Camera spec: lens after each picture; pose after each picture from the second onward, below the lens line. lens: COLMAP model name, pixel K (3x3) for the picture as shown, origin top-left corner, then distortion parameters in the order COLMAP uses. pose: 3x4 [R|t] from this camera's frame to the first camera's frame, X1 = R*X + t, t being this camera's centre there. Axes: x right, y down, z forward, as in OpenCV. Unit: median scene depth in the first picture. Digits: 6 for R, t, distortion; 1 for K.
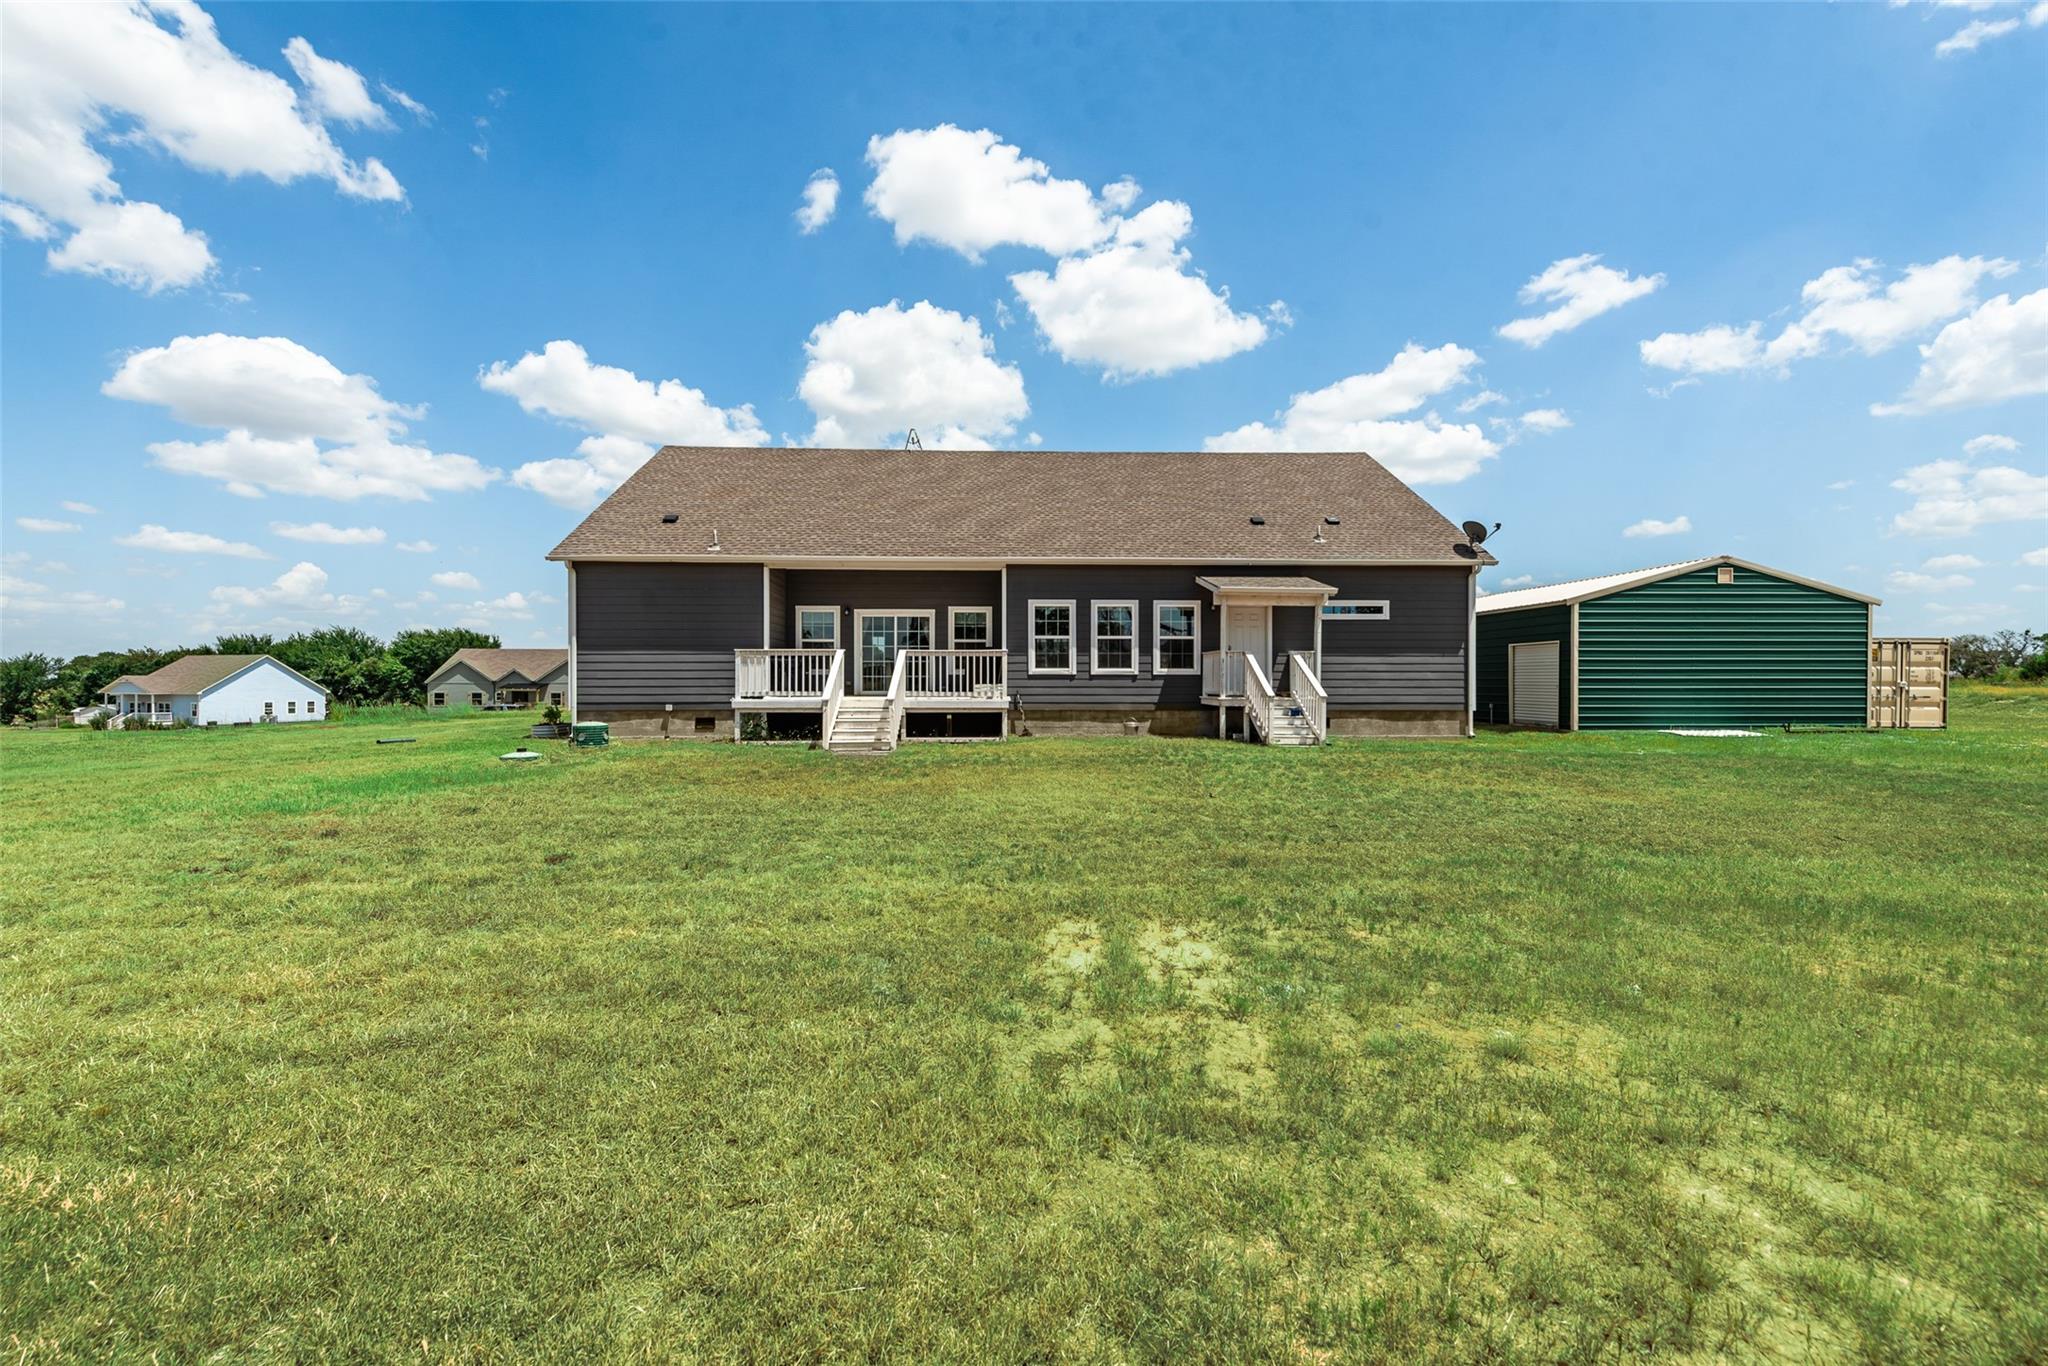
lens RADIAL K [[810.1, 0, 1021.3], [0, 810.1, 693.0], [0, 0, 1]] dist [0.005306, 0.000155]
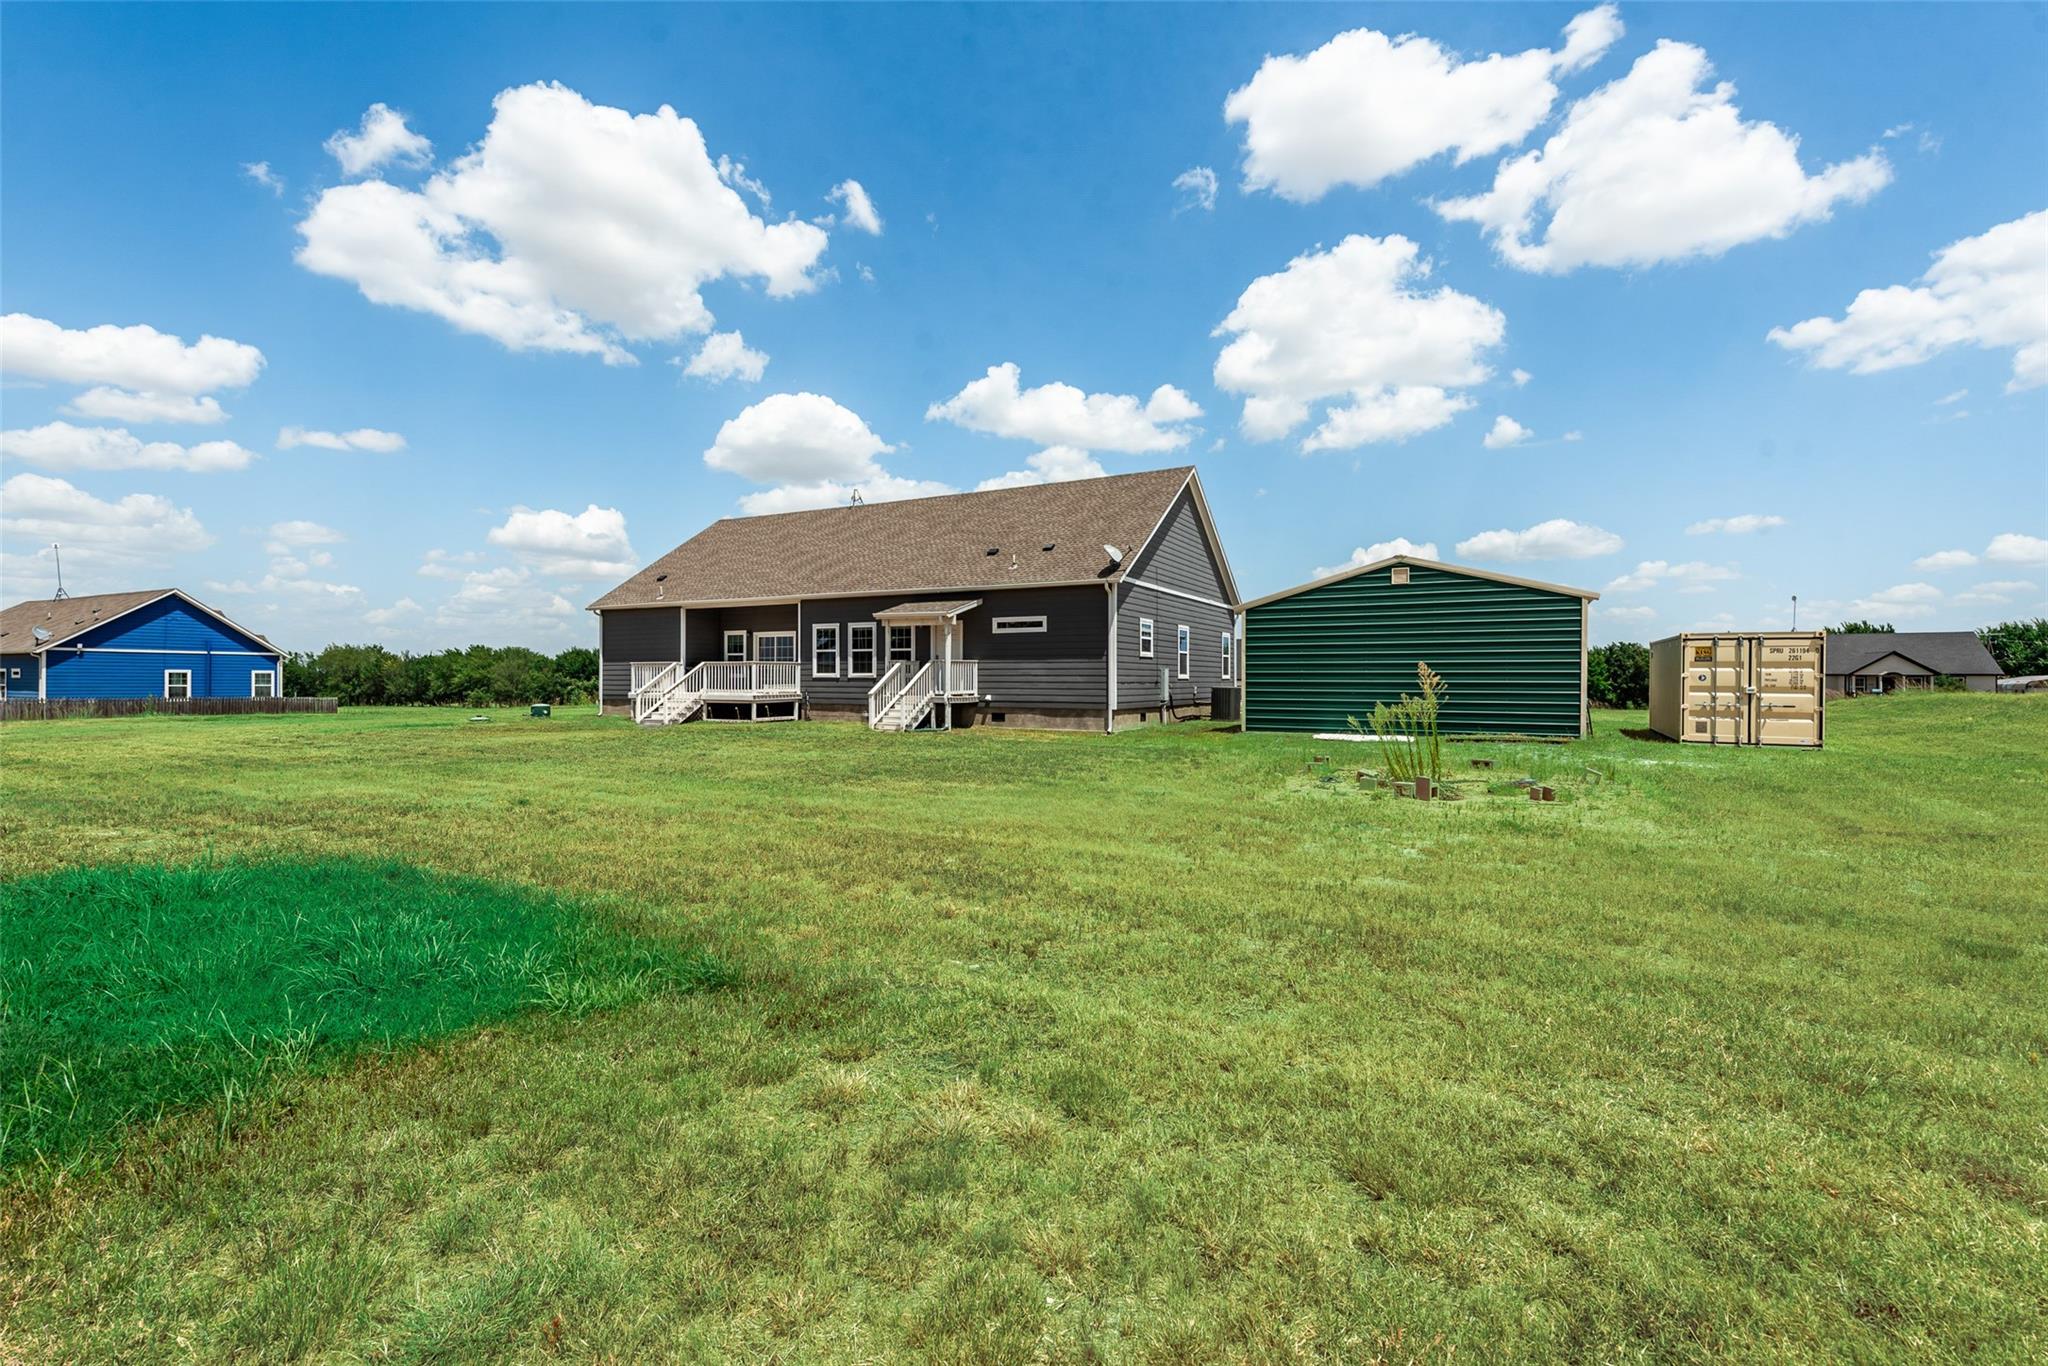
lens RADIAL K [[887.0, 0, 1025.2], [0, 887.0, 682.8], [0, 0, 1]] dist [0.003033, 0.000192]
pose [[0.866209, 0.004402, -0.499663, 1.007622], [-0.009139, 0.999933, -0.007035, -0.005617], [0.499599, 0.010660, 0.866191, -0.134125]]
